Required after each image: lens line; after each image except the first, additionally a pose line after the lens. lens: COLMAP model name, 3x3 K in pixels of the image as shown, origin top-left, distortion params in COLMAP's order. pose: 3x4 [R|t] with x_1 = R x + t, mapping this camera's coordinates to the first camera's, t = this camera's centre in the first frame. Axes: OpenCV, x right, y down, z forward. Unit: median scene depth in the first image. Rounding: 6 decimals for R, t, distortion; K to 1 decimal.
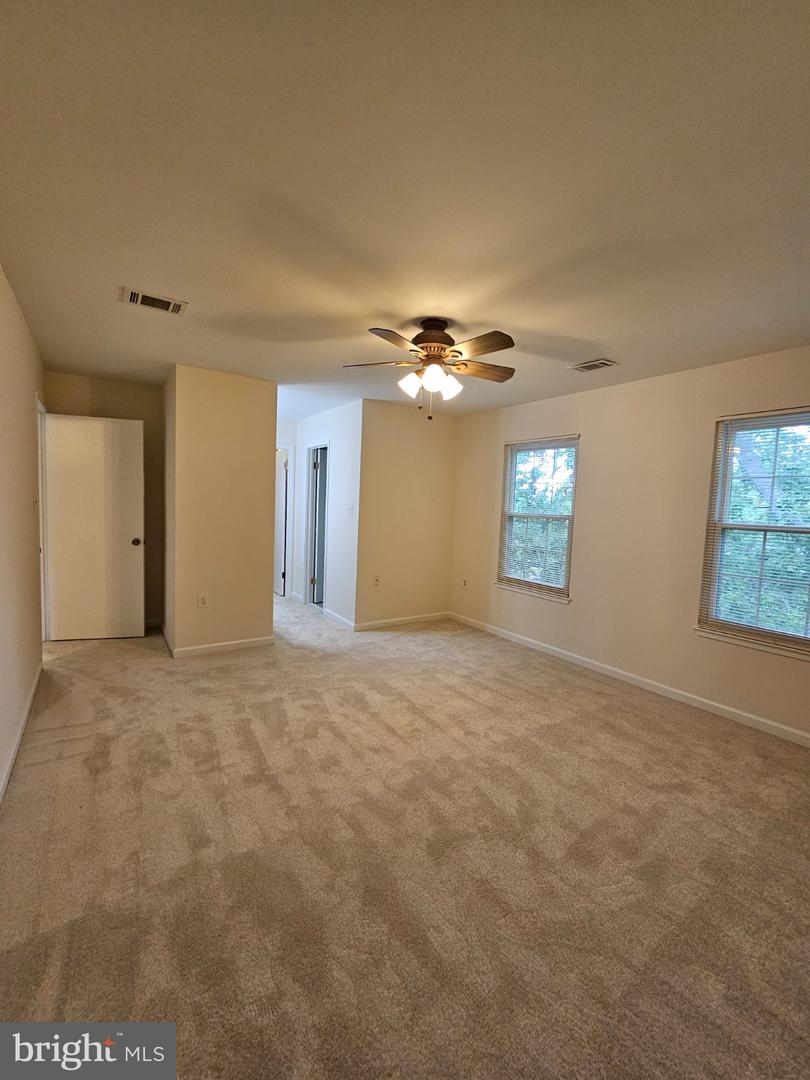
lens RADIAL K [[436.4, 0, 405.0], [0, 436.4, 540.0], [0, 0, 1]] dist [0.000091, 0.000491]
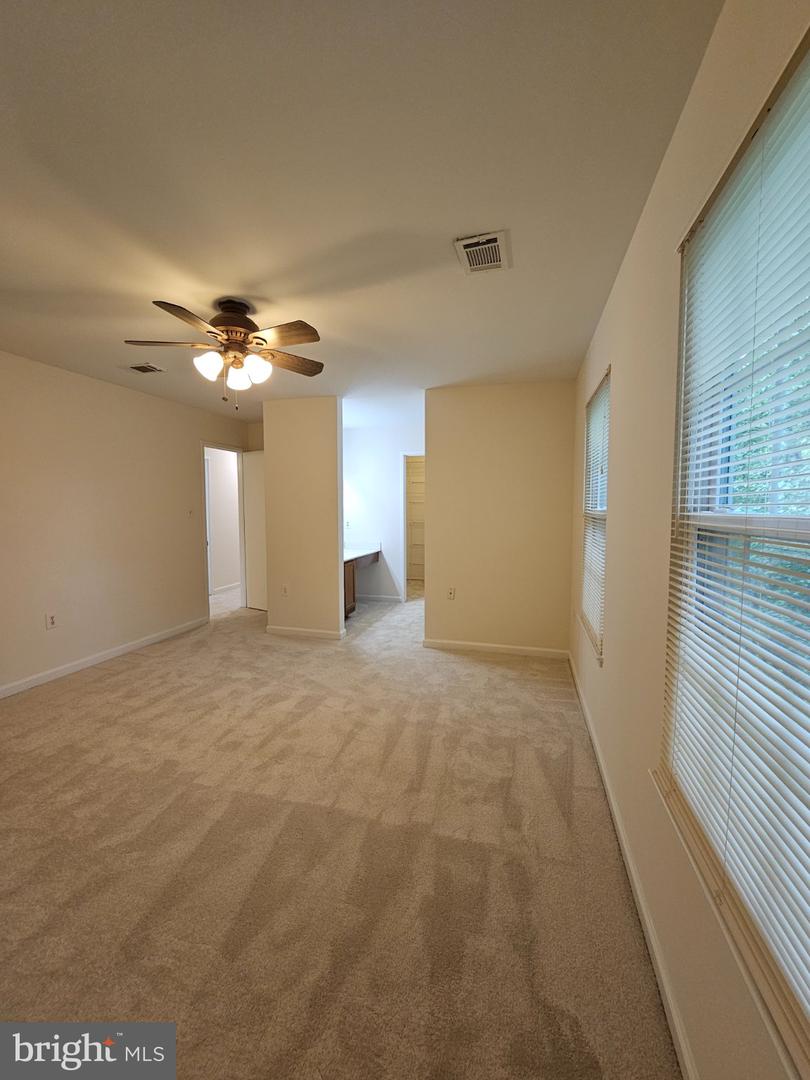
lens RADIAL K [[446.1, 0, 404.1], [0, 446.1, 533.6], [0, 0, 1]] dist [0.001001, 0.000335]
pose [[0.637604, 0.007551, -0.770327, 0.871795], [-0.034011, 0.999253, -0.018356, -0.008547], [0.769613, 0.037903, 0.637384, 0.565950]]
